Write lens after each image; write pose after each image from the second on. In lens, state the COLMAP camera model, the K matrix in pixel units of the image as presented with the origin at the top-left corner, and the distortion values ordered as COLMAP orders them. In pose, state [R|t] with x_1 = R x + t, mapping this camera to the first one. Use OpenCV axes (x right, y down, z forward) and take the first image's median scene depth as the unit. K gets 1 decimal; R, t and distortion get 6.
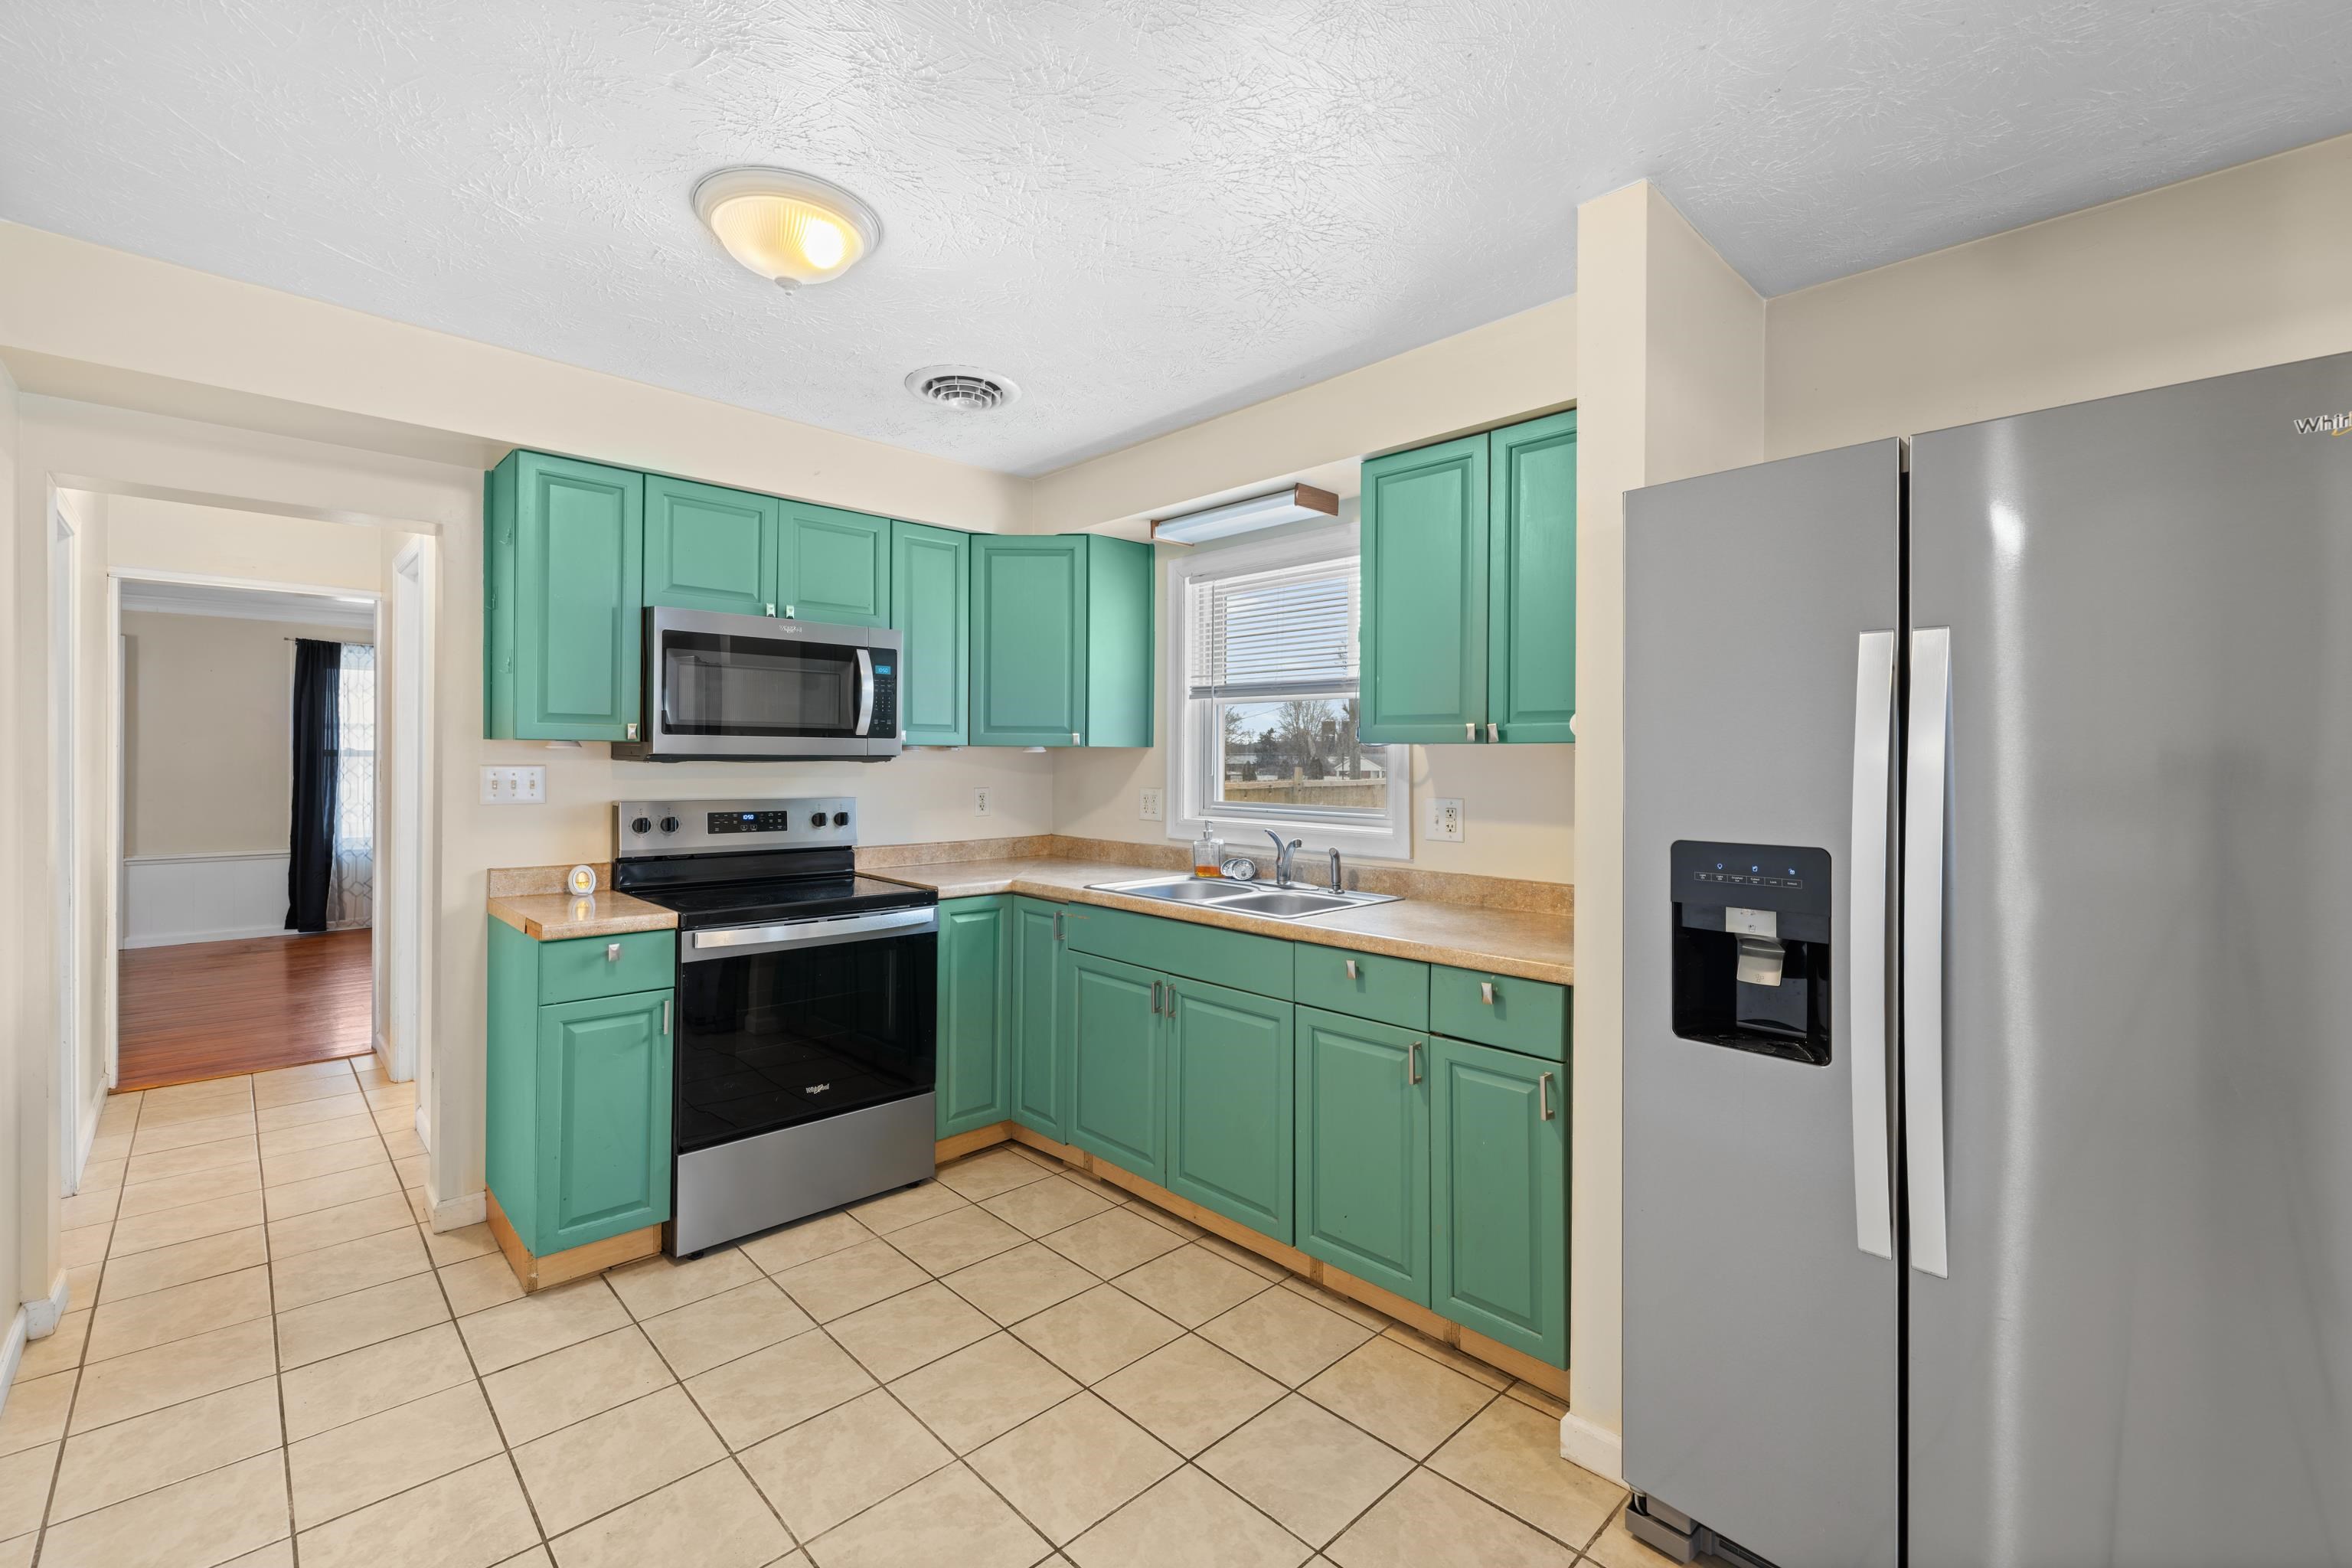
lens RADIAL K [[994.0, 0, 1173.4], [0, 994.0, 759.0], [0, 0, 1]] dist [0.000461, 0.000152]
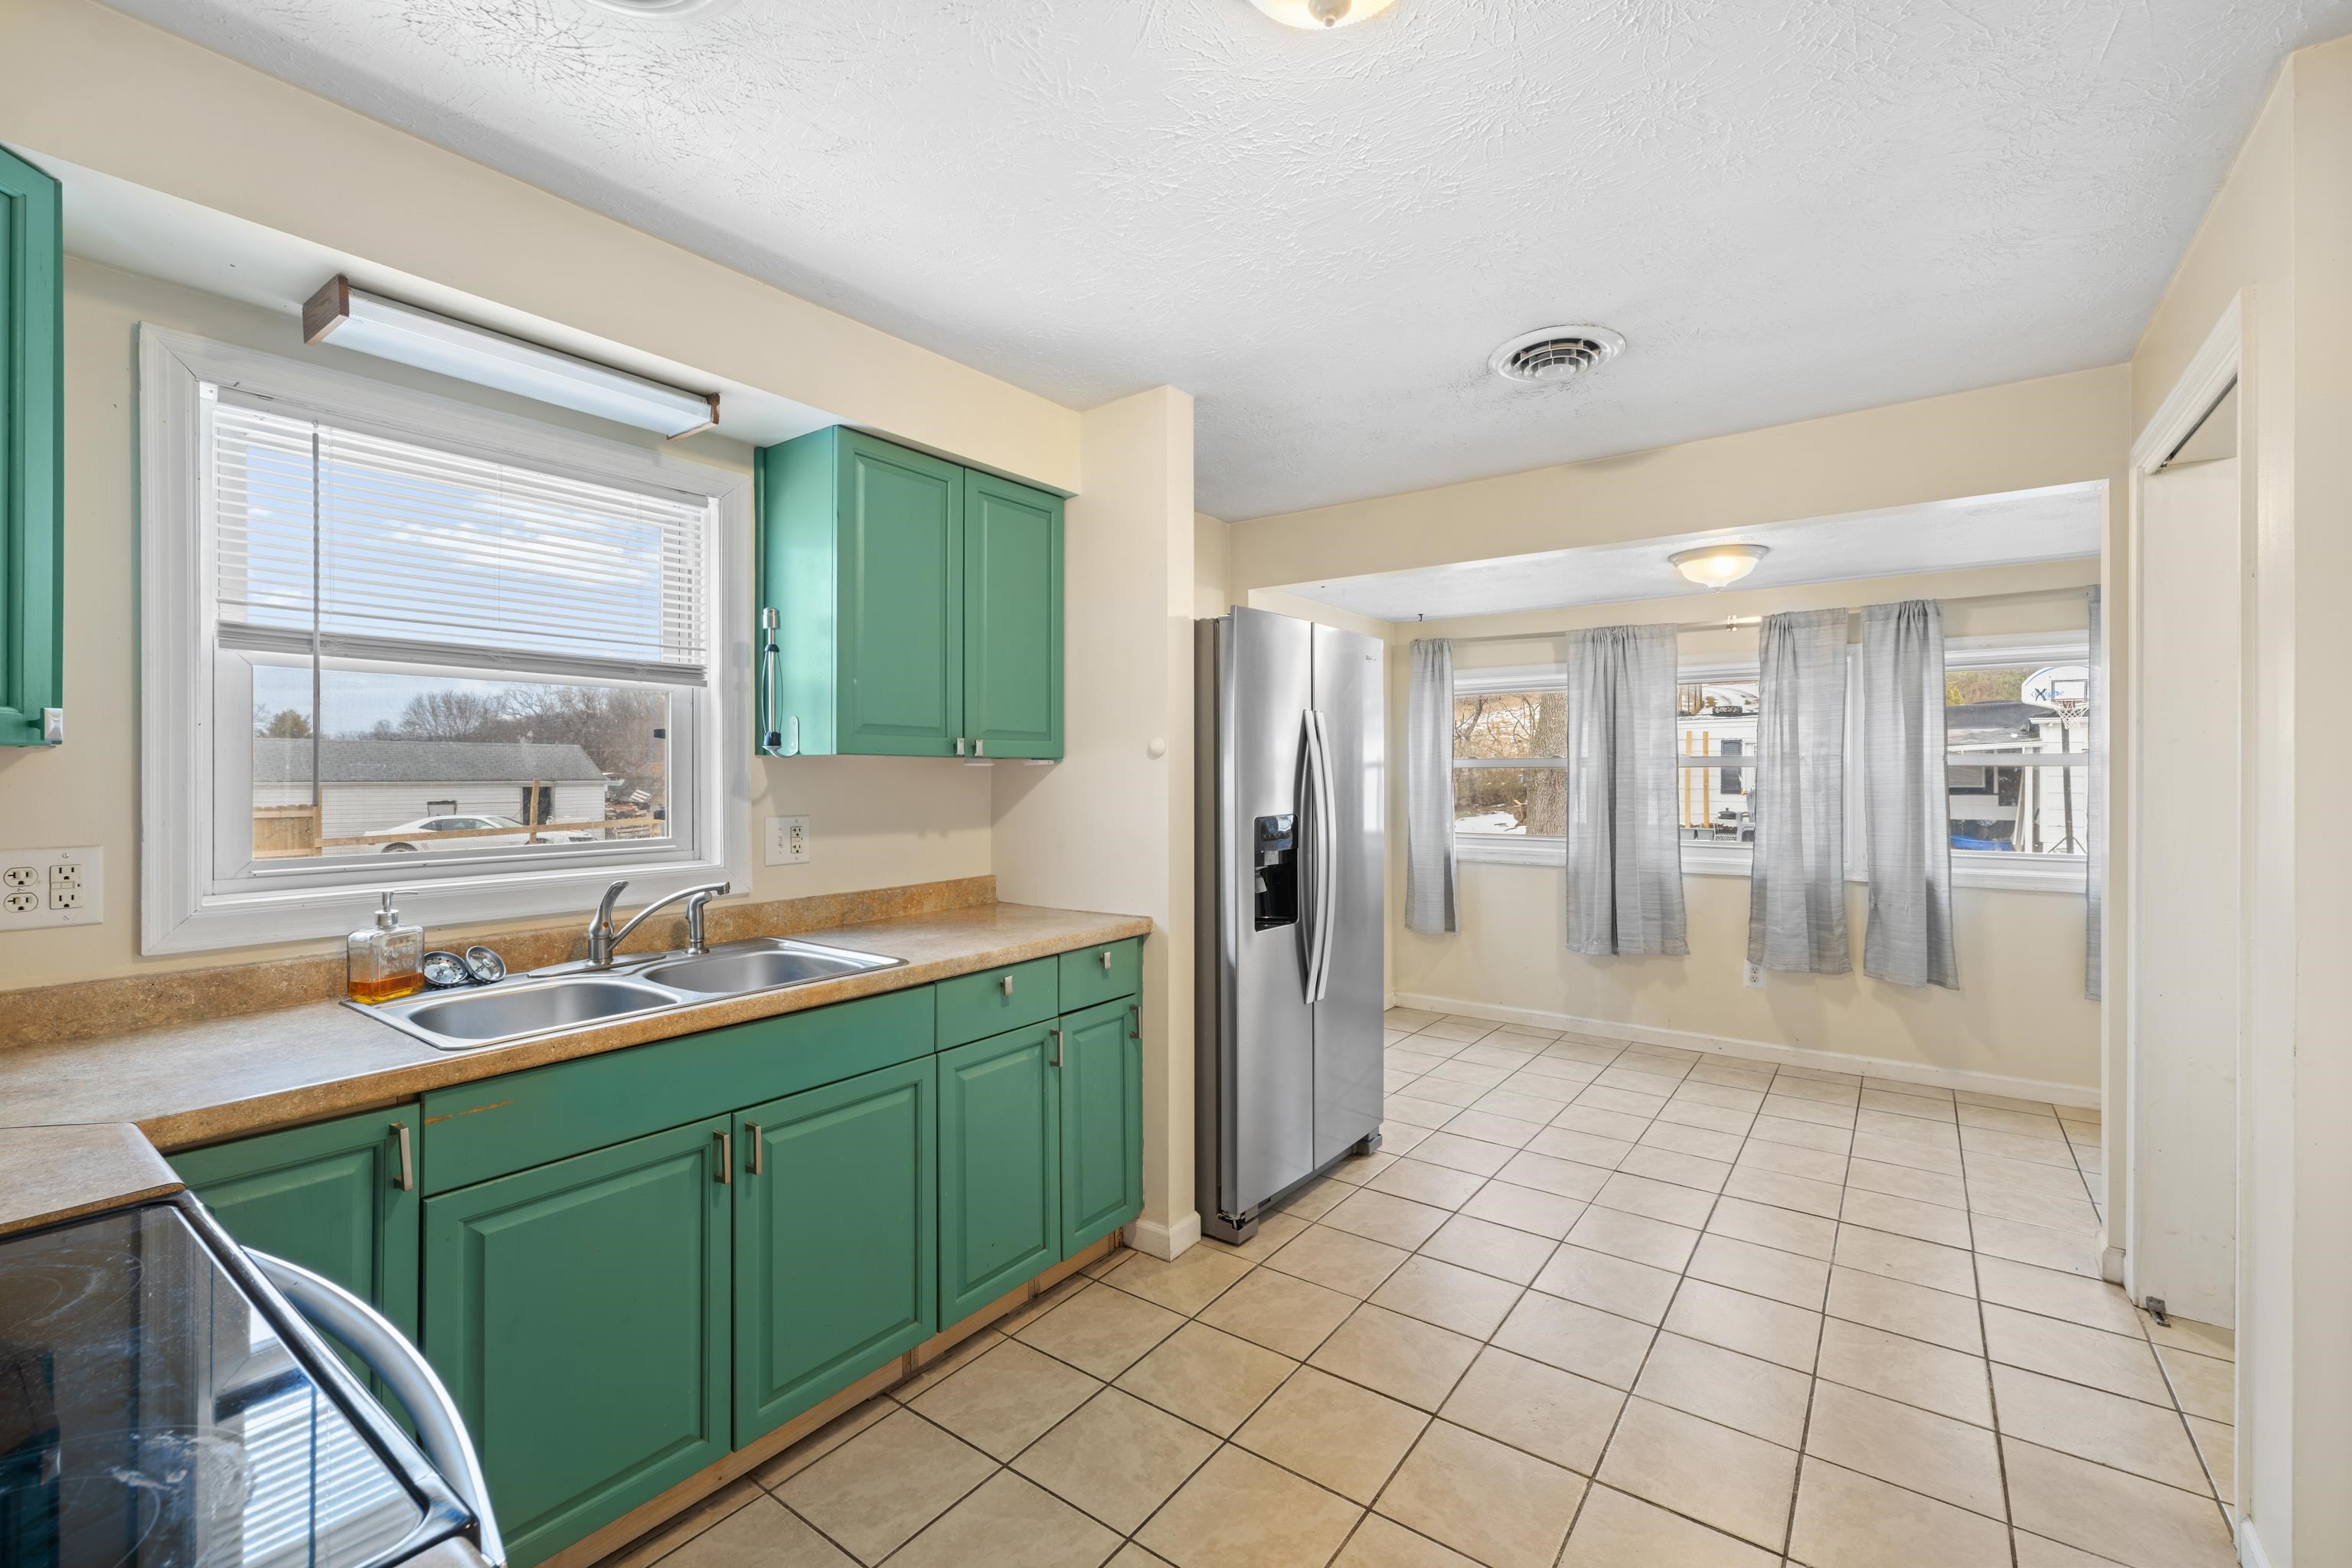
lens RADIAL K [[990.1, 0, 1179.4], [0, 990.1, 775.5], [0, 0, 1]] dist [0.000651, -0.000080]
pose [[-0.169496, -0.009094, 0.985489, -0.634470], [0.002540, 0.999950, 0.009665, -0.004502], [-0.985528, 0.004142, -0.169465, 0.775284]]
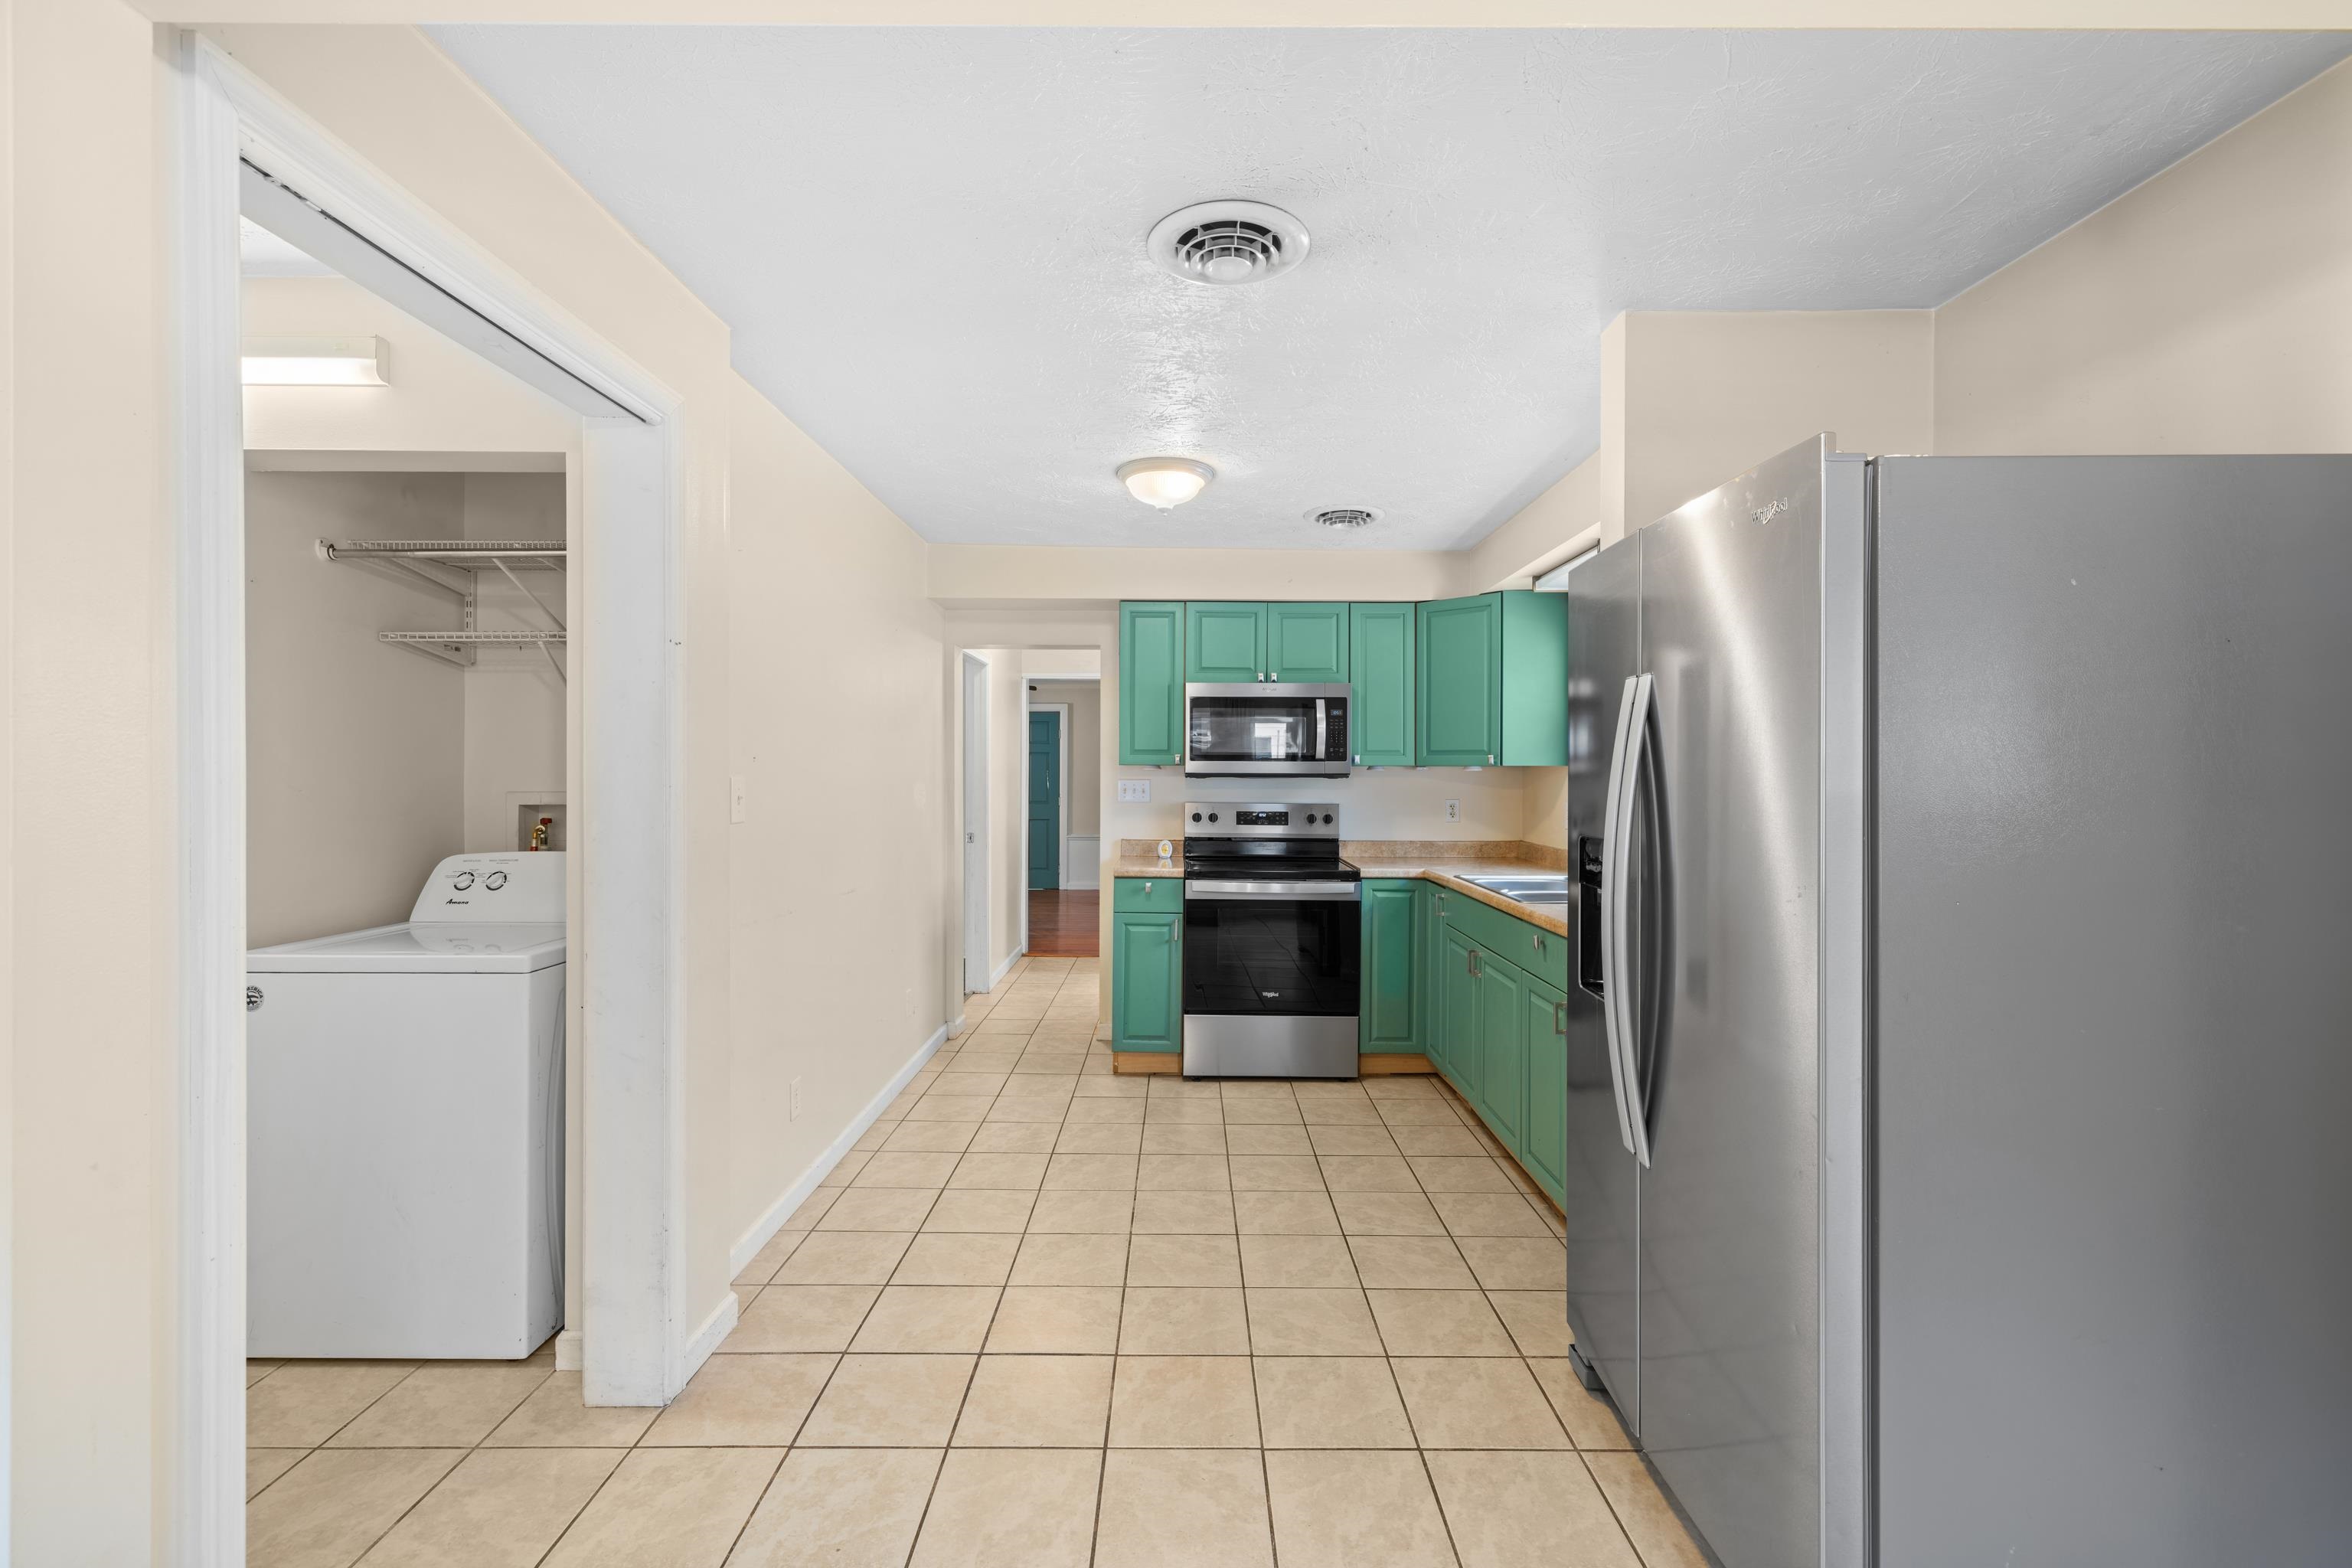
lens RADIAL K [[990.1, 0, 1179.4], [0, 990.1, 775.5], [0, 0, 1]] dist [0.000651, -0.000080]
pose [[0.719028, -0.001164, -0.694980, 0.565741], [-0.000124, 0.999998, -0.001803, 0.001825], [0.694981, 0.001383, 0.719027, -0.171194]]
